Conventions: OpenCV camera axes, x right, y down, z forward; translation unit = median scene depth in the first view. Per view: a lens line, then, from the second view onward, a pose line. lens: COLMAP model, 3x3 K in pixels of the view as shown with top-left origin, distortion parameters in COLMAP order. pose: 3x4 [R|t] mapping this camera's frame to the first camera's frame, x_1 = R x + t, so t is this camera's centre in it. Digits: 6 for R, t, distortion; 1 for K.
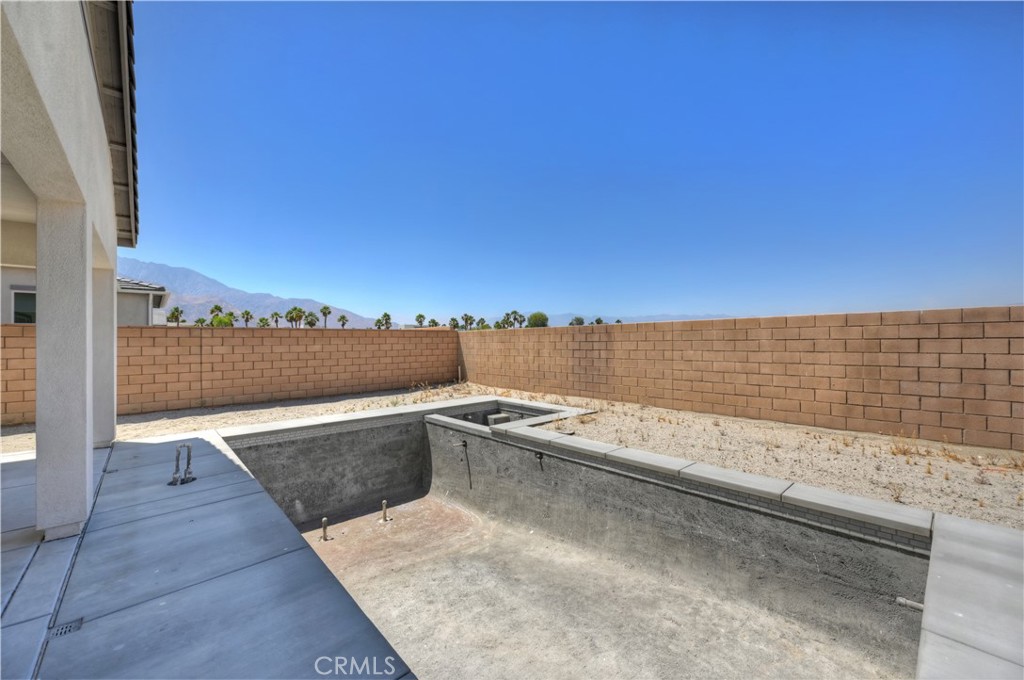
lens RADIAL K [[400.4, 0, 512.0], [0, 400.4, 340.0], [0, 0, 1]] dist [0.000569, 0.000098]
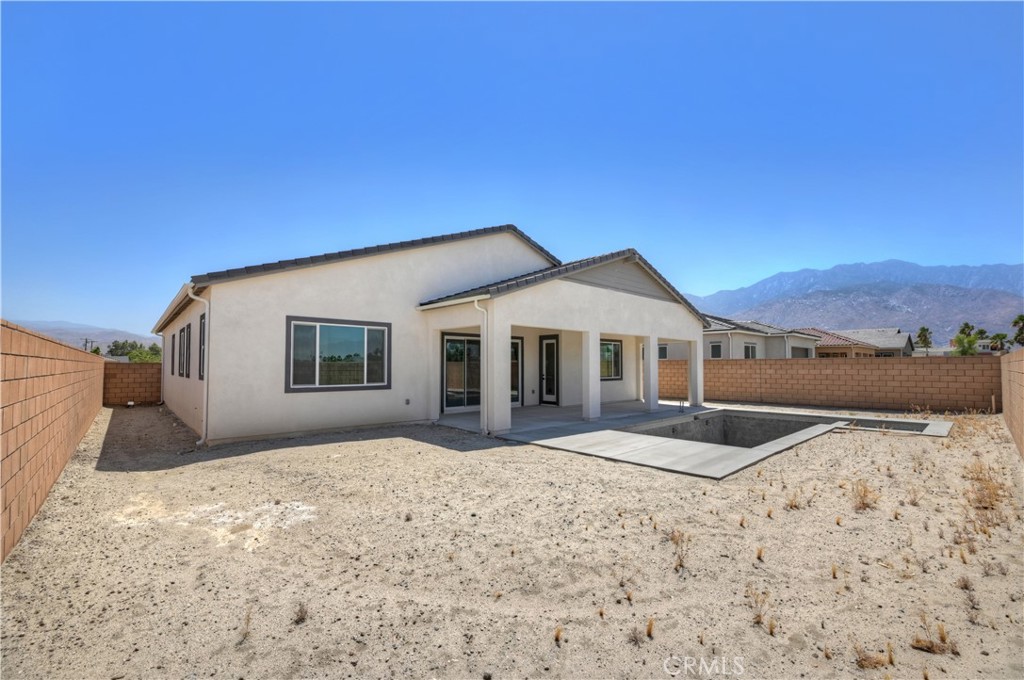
lens RADIAL K [[400.4, 0, 512.0], [0, 400.4, 340.0], [0, 0, 1]] dist [0.000569, 0.000098]
pose [[-0.020341, -0.053647, -0.998353, 0.975009], [0.007602, 0.998522, -0.053811, -0.025877], [0.999764, -0.008684, -0.019903, -0.109397]]
